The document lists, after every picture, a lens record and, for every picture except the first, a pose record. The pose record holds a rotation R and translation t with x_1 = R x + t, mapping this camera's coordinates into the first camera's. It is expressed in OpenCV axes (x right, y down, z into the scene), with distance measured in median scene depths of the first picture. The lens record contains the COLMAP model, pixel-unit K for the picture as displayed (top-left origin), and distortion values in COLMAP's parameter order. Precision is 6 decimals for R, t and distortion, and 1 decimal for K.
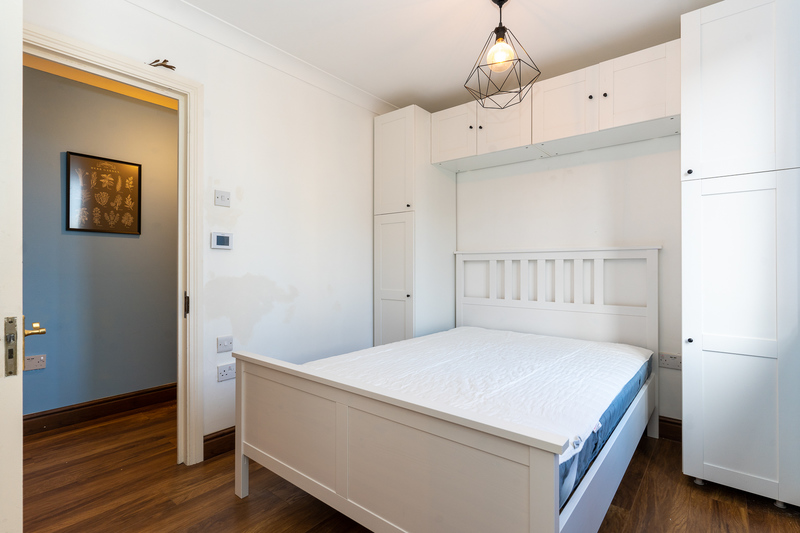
lens RADIAL K [[385.3, 0, 399.5], [0, 385.3, 266.0], [0, 0, 1]] dist [0.003073, 0.002626]
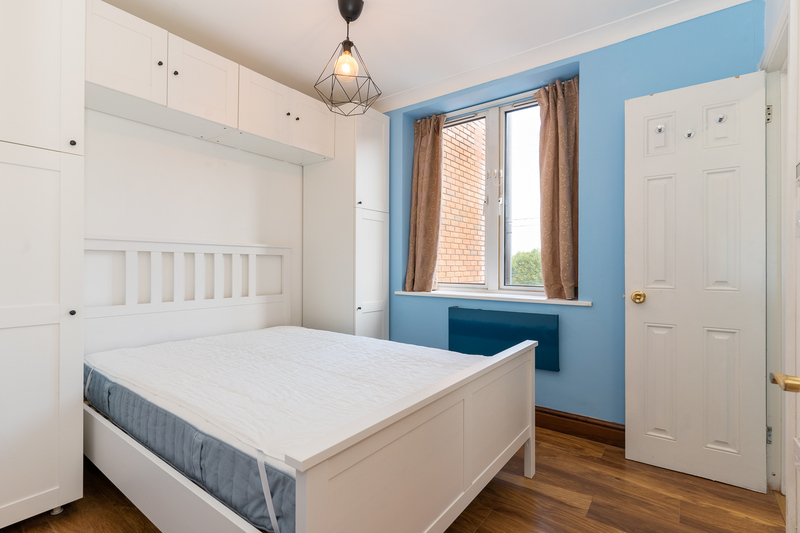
lens RADIAL K [[385.3, 0, 400.0], [0, 385.3, 266.4], [0, 0, 1]] dist [0.003073, 0.002626]
pose [[-0.042659, -0.005362, 0.999075, -0.590359], [-0.006493, 0.999966, 0.005089, 0.007450], [-0.999069, -0.006270, -0.042693, 0.631231]]
